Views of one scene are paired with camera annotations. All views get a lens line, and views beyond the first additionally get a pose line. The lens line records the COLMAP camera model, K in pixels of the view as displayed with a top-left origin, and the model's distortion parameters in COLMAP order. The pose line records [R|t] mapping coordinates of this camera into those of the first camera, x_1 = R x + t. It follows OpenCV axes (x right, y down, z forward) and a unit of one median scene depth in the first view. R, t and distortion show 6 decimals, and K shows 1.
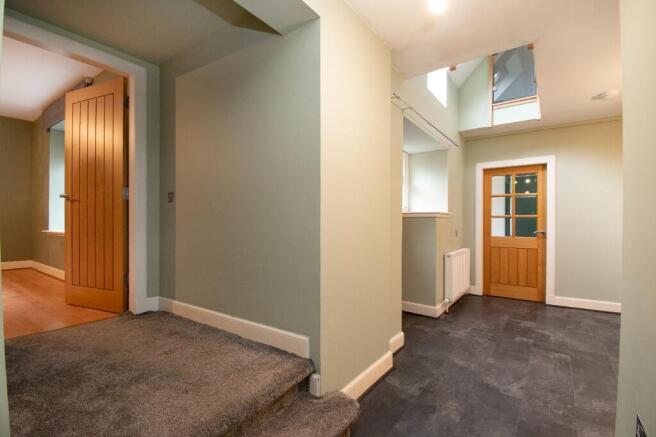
lens RADIAL K [[293.8, 0, 329.4], [0, 293.8, 225.0], [0, 0, 1]] dist [0.056843, -0.047410]
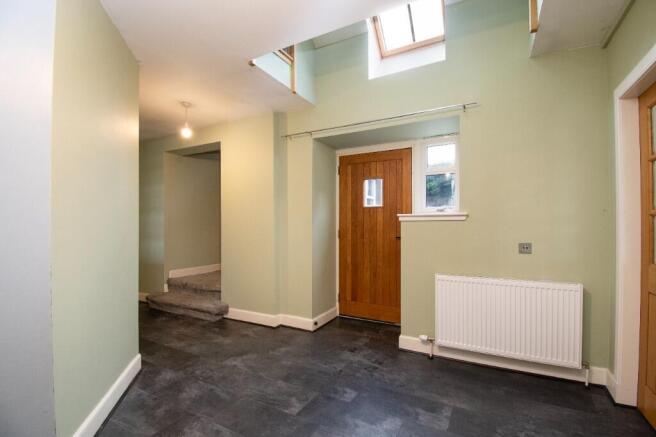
lens RADIAL K [[293.8, 0, 329.4], [0, 293.8, 225.0], [0, 0, 1]] dist [0.056843, -0.047410]
pose [[0.127110, -0.001781, -0.991887, 1.598284], [0.000203, 0.999998, -0.001770, -0.008046], [0.991889, 0.000024, 0.127110, 1.046405]]
